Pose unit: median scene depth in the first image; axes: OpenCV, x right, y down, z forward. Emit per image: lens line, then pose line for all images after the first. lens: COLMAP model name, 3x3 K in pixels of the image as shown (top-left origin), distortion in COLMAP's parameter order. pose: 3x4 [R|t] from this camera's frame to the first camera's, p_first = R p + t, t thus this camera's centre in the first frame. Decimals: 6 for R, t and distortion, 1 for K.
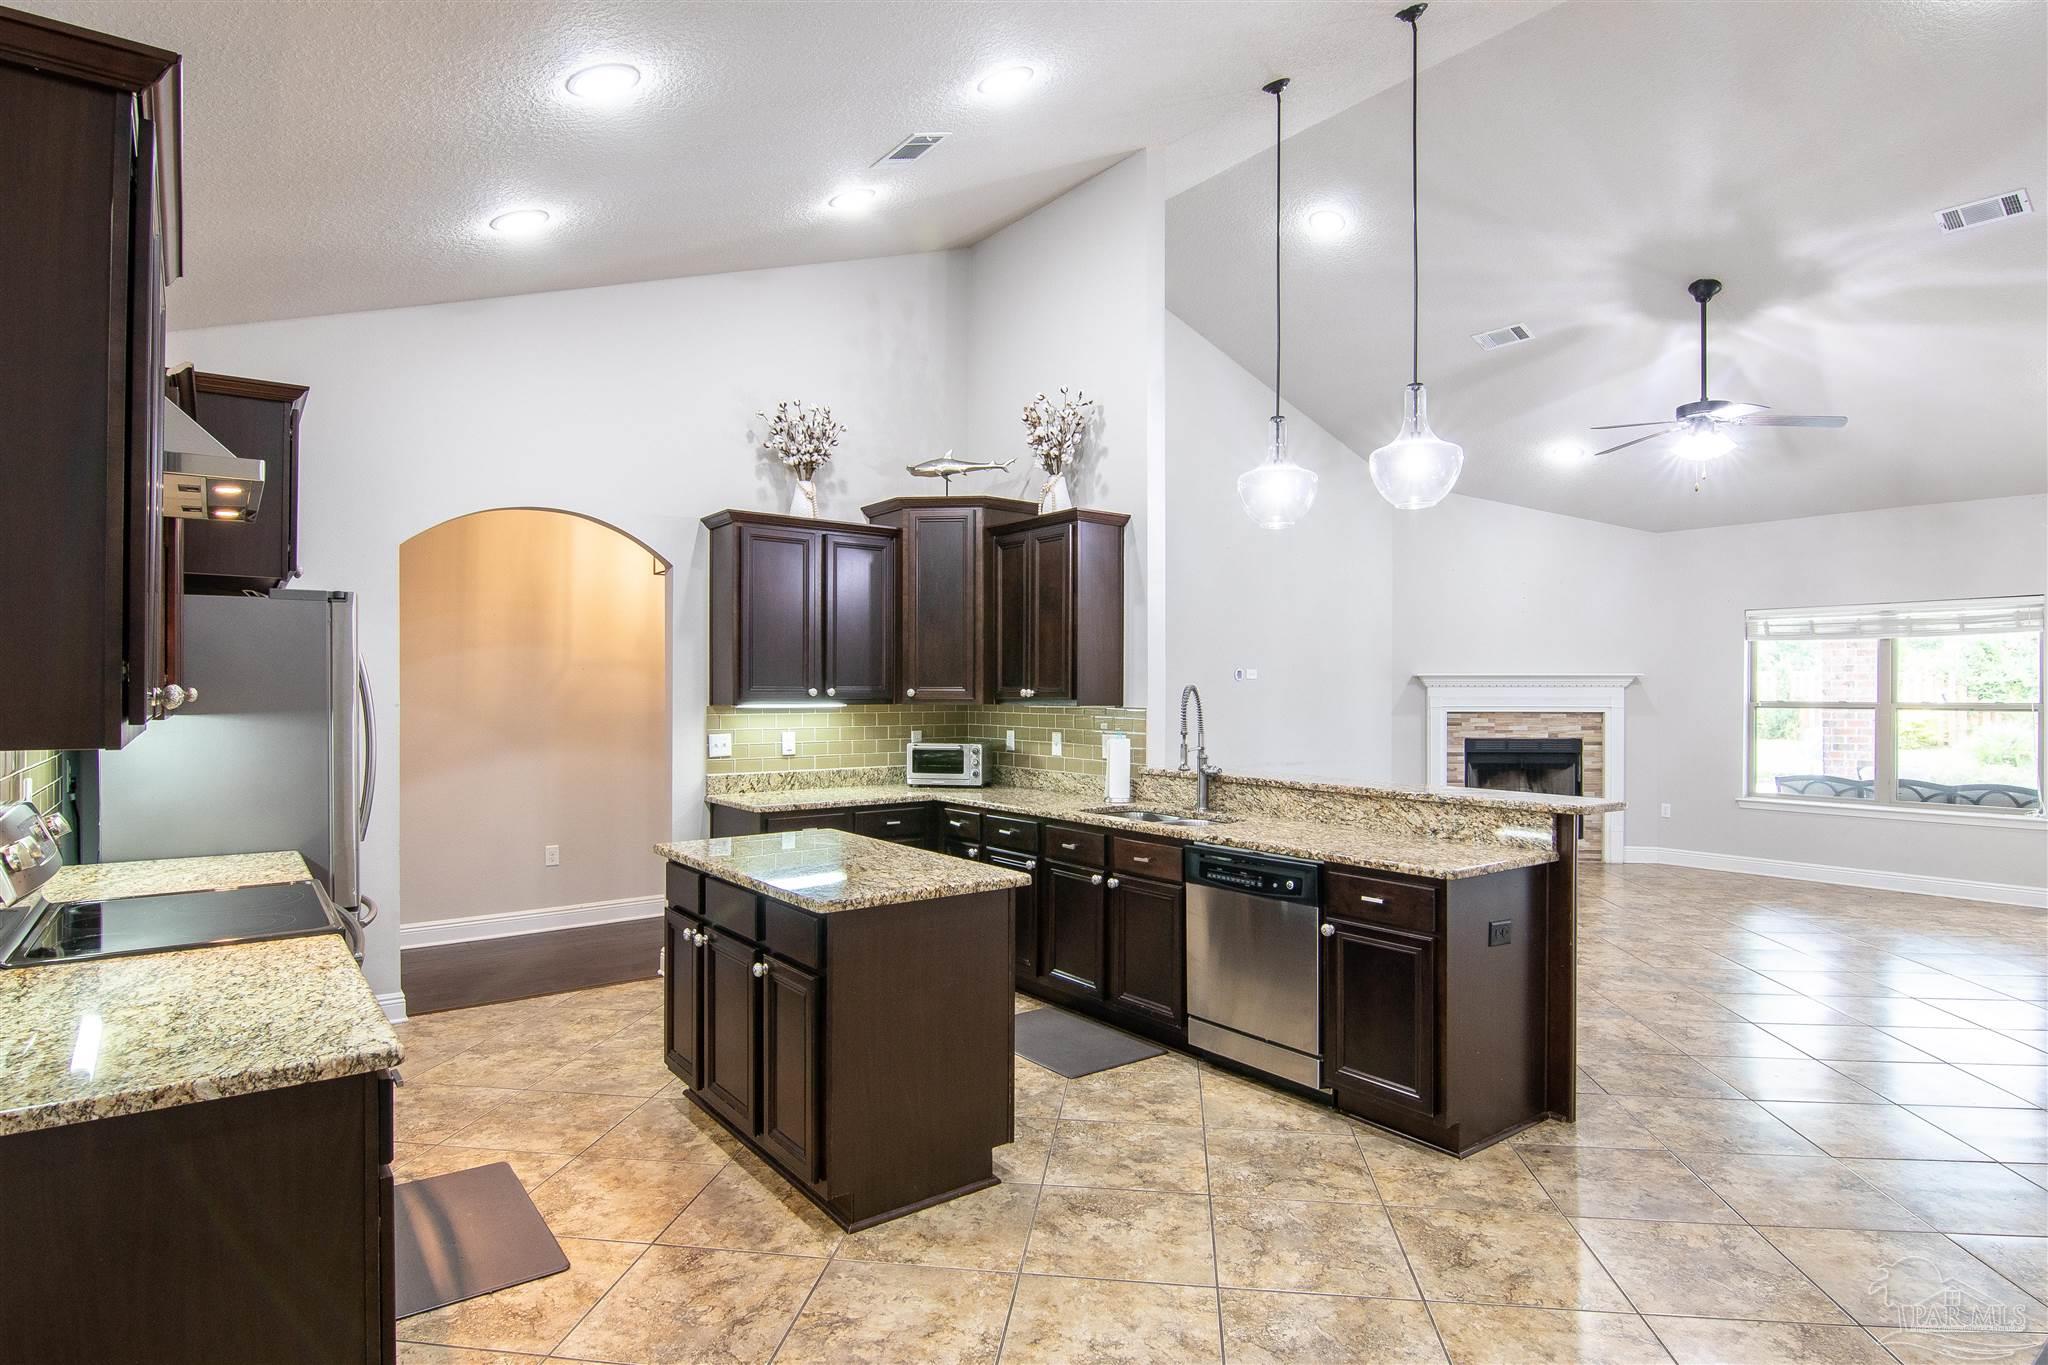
lens RADIAL K [[1078.0, 0, 1026.3], [0, 1078.0, 695.8], [0, 0, 1]] dist [0.012023, -0.019248]
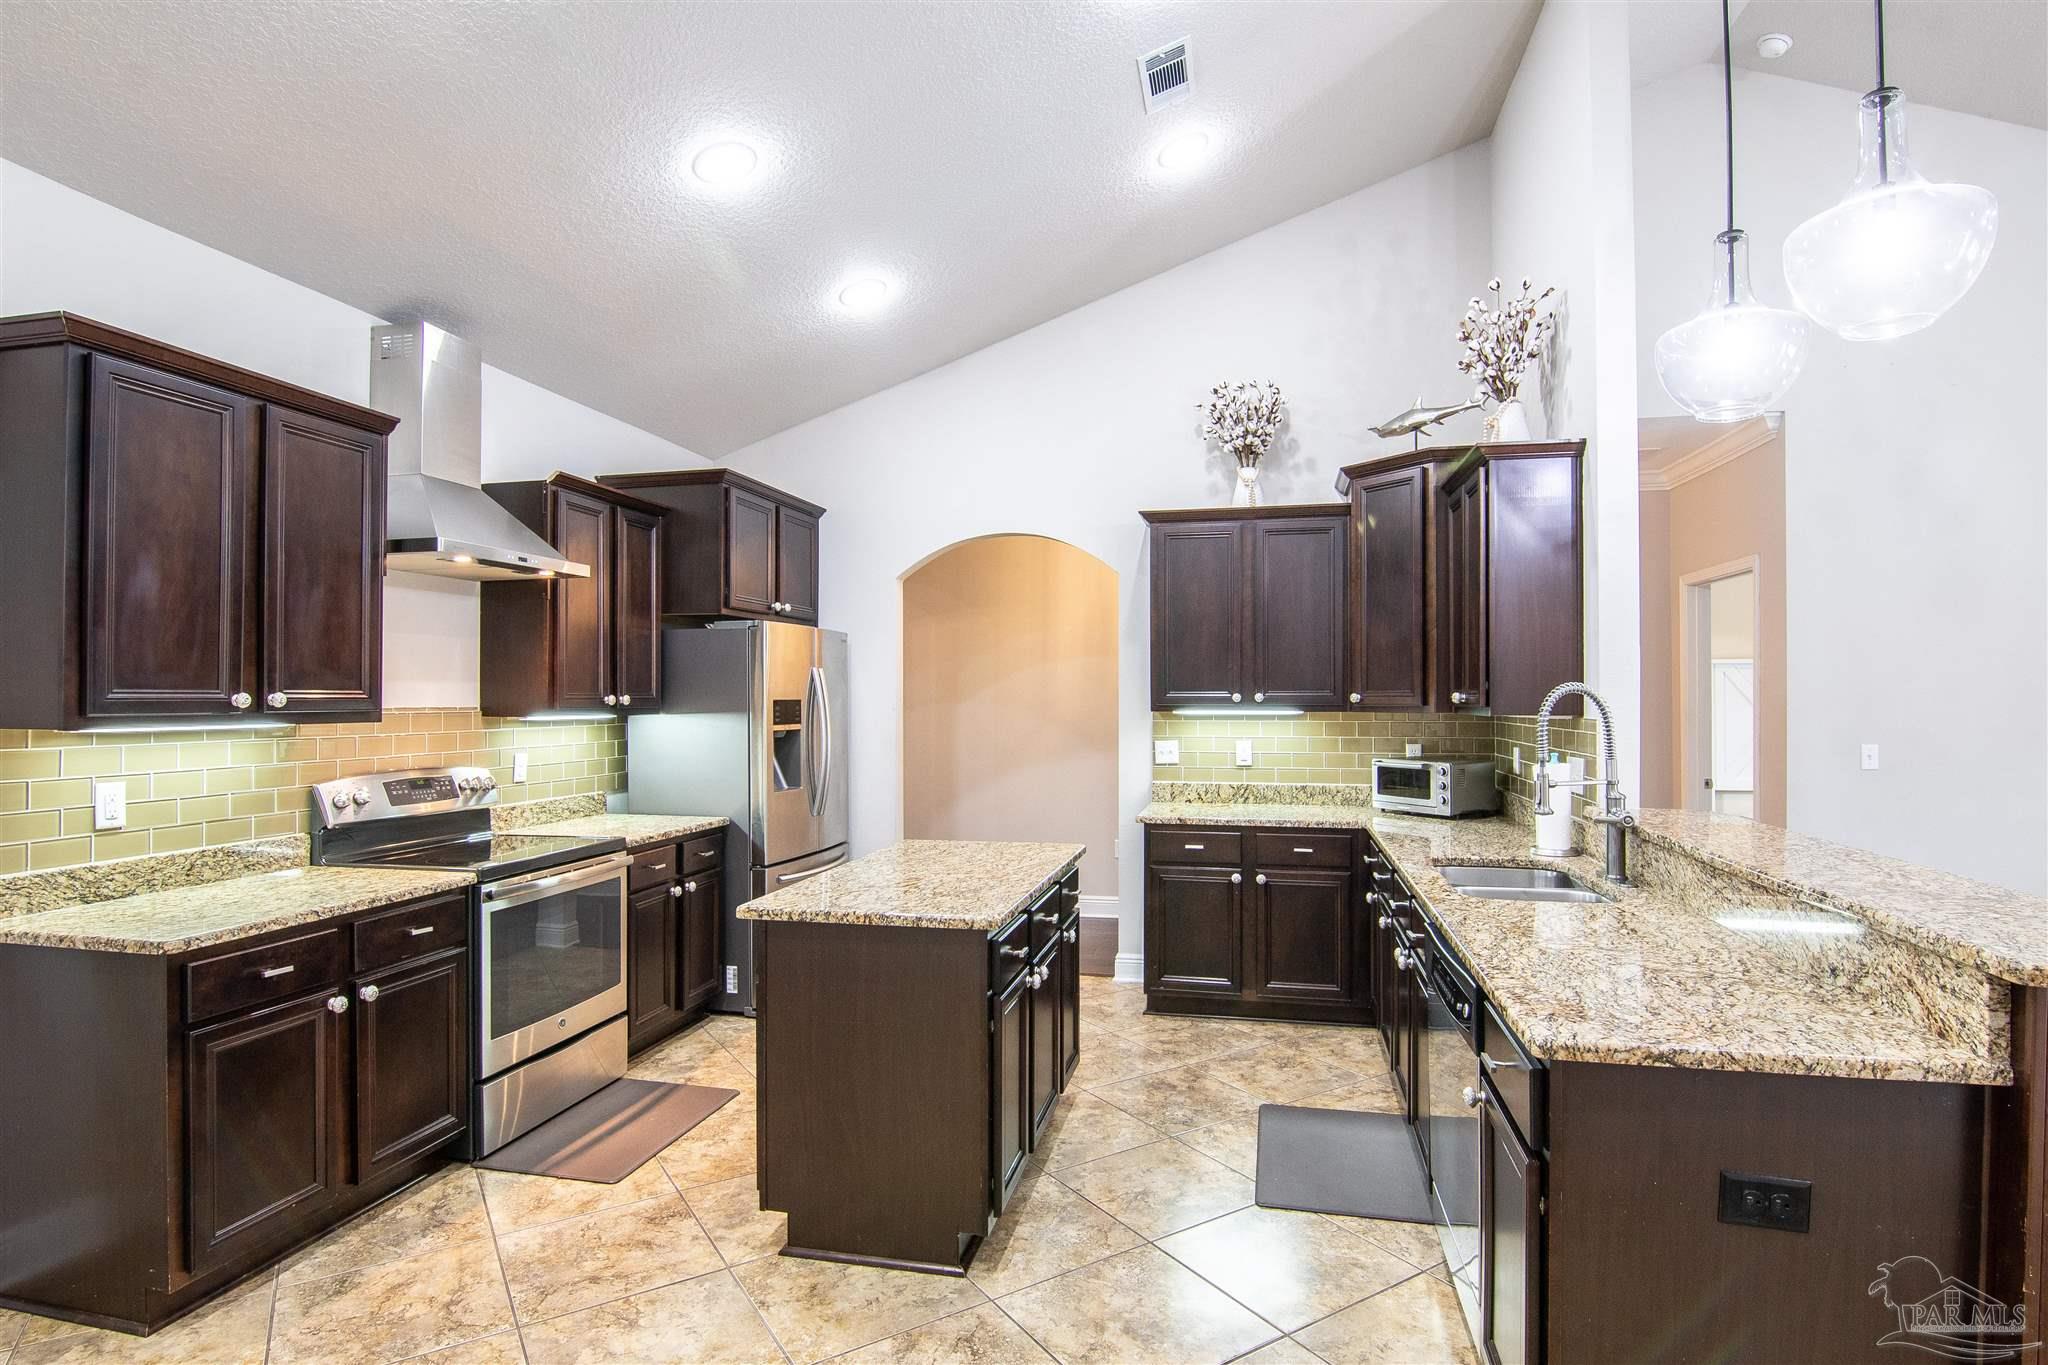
lens RADIAL K [[1056.9, 0, 1034.6], [0, 1056.9, 688.6], [0, 0, 1]] dist [-0.005309, -0.001157]
pose [[0.645833, -0.010063, -0.763412, 0.566339], [0.000139, 0.999915, -0.013063, 0.001180], [0.763479, 0.008330, 0.645779, 0.442514]]
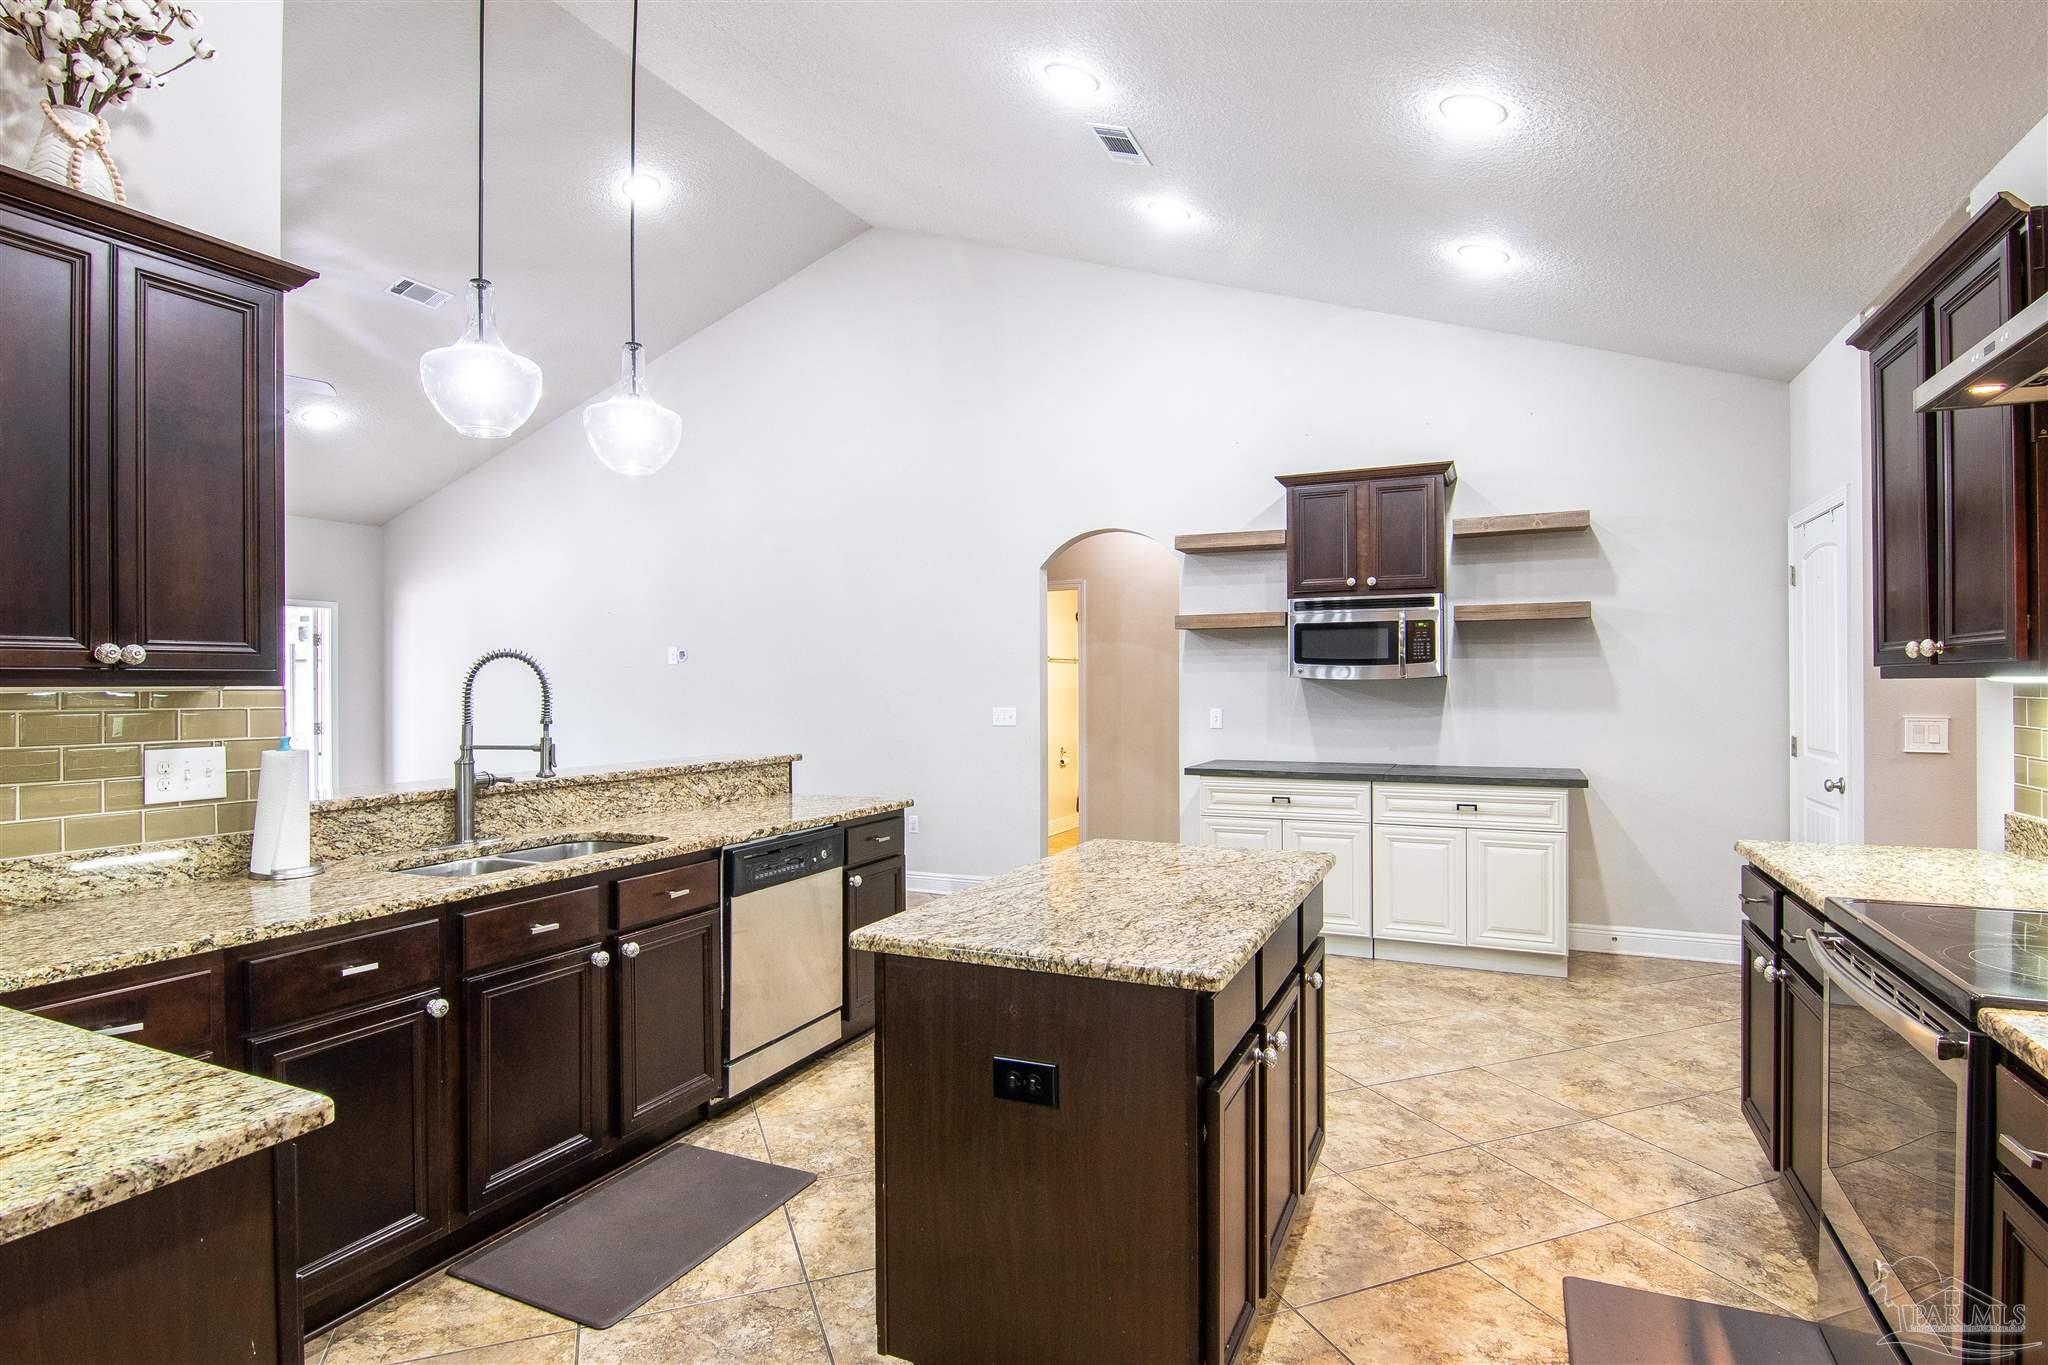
lens RADIAL K [[1040.2, 0, 1024.0], [0, 1040.2, 682.5], [0, 0, 1]] dist [-0.003020, -0.000953]
pose [[-0.468916, 0.002725, 0.883238, -0.726715], [0.010242, 0.999945, 0.002353, 0.015367], [-0.883183, 0.010150, -0.468918, 1.337286]]
